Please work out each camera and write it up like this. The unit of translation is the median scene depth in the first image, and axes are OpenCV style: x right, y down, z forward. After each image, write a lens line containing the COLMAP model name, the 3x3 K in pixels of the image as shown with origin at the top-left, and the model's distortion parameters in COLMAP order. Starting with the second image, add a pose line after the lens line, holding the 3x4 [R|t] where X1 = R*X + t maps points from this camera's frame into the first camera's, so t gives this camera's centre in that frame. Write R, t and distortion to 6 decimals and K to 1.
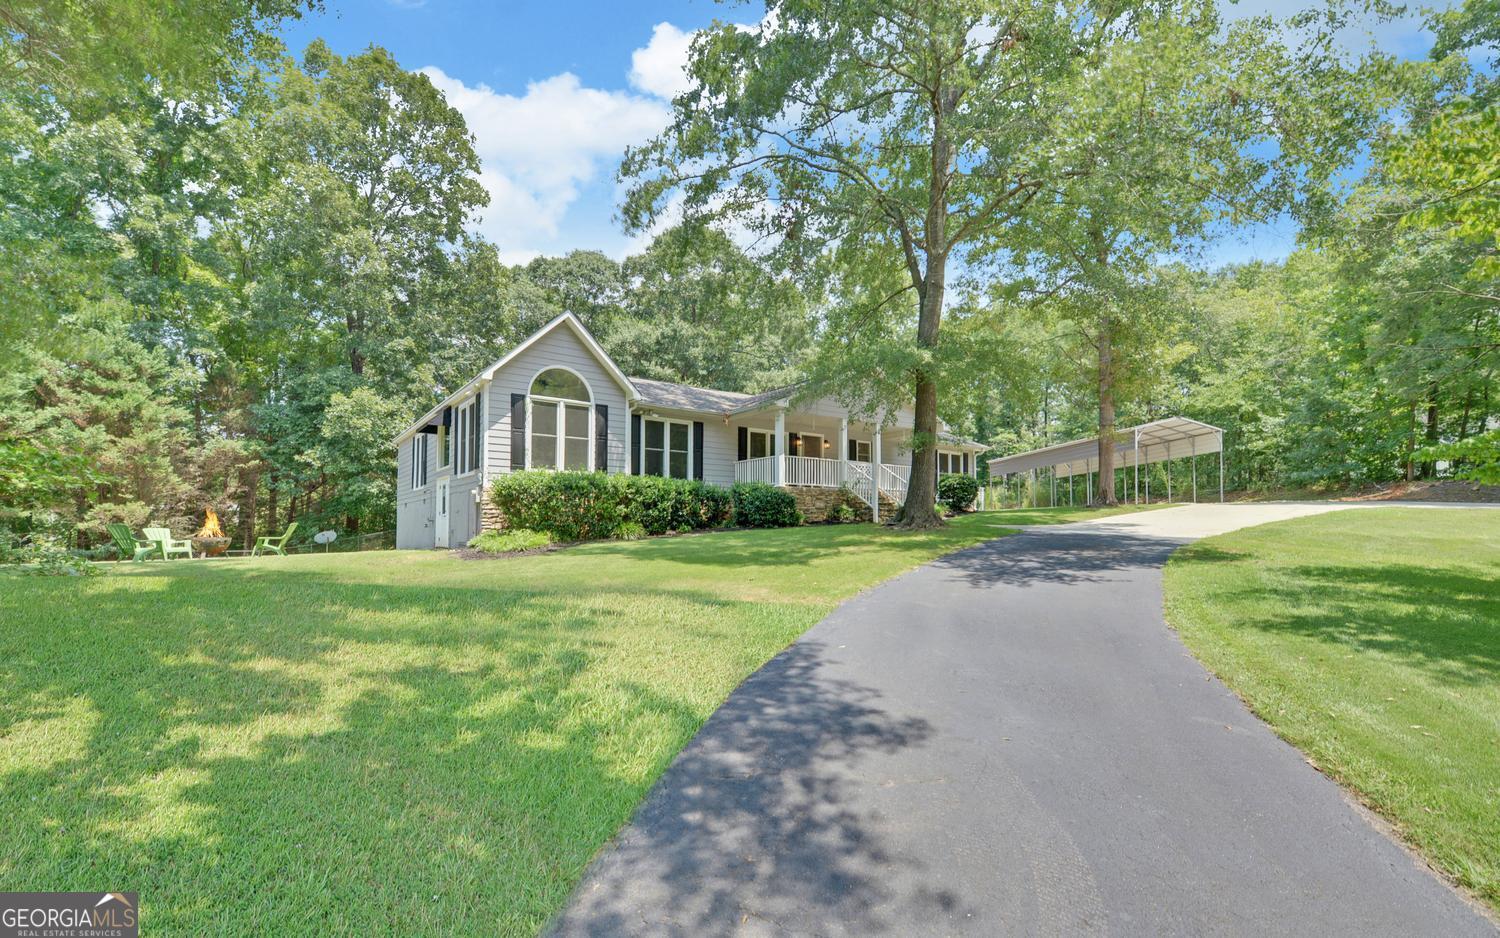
lens RADIAL K [[674.6, 0, 752.8], [0, 674.6, 505.6], [0, 0, 1]] dist [0.011199, -0.000083]
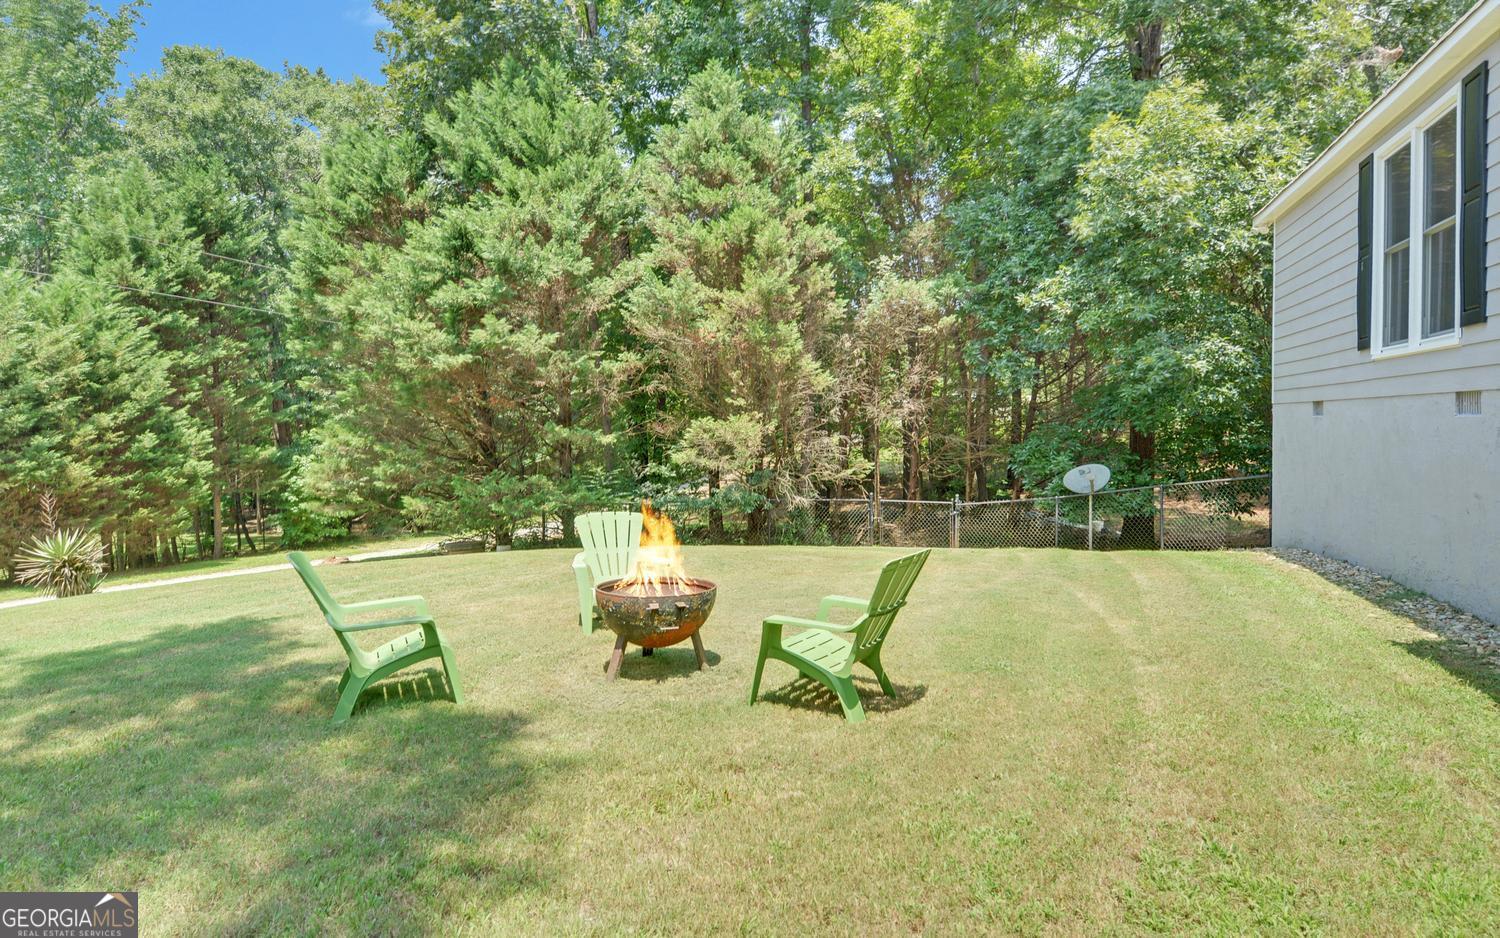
lens RADIAL K [[844.0, 0, 702.5], [0, 844.0, 441.2], [0, 0, 1]] dist [-0.001128, -0.000594]
pose [[0.536784, 0.019910, -0.843485, -0.373020], [0.038418, 0.998108, 0.048009, -0.015917], [0.842845, -0.058176, 0.535003, 0.613653]]
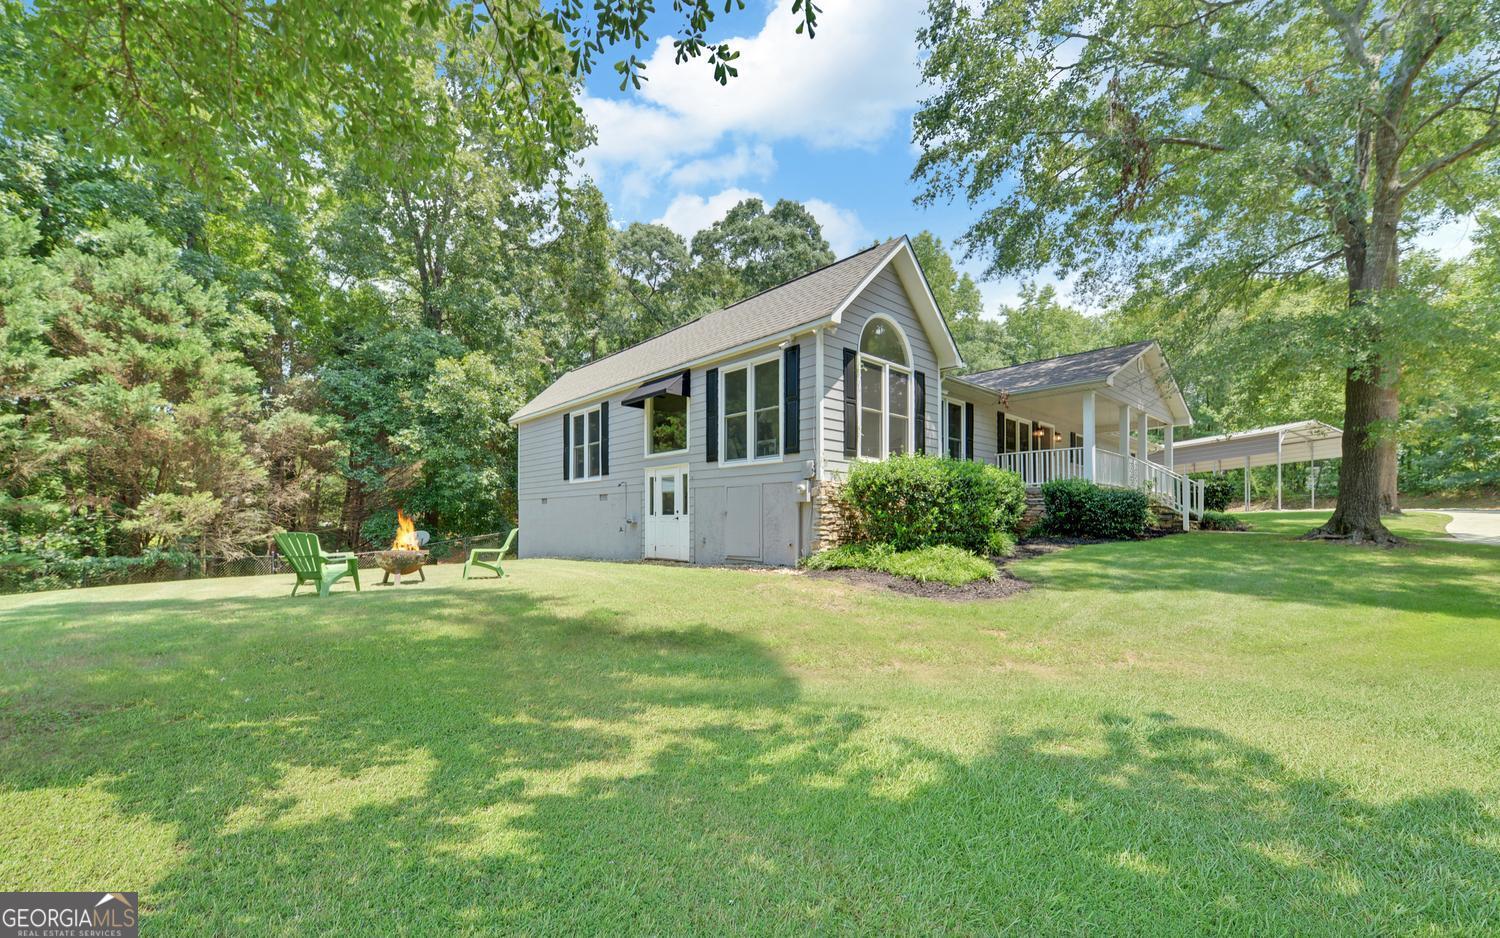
lens RADIAL K [[619.7, 0, 753.3], [0, 619.7, 526.8], [0, 0, 1]] dist [-0.000550, -0.000149]
pose [[0.994201, 0.009492, 0.107116, -0.378576], [-0.013995, 0.999046, 0.041365, -0.003982], [-0.106621, -0.042624, 0.993386, 0.266805]]
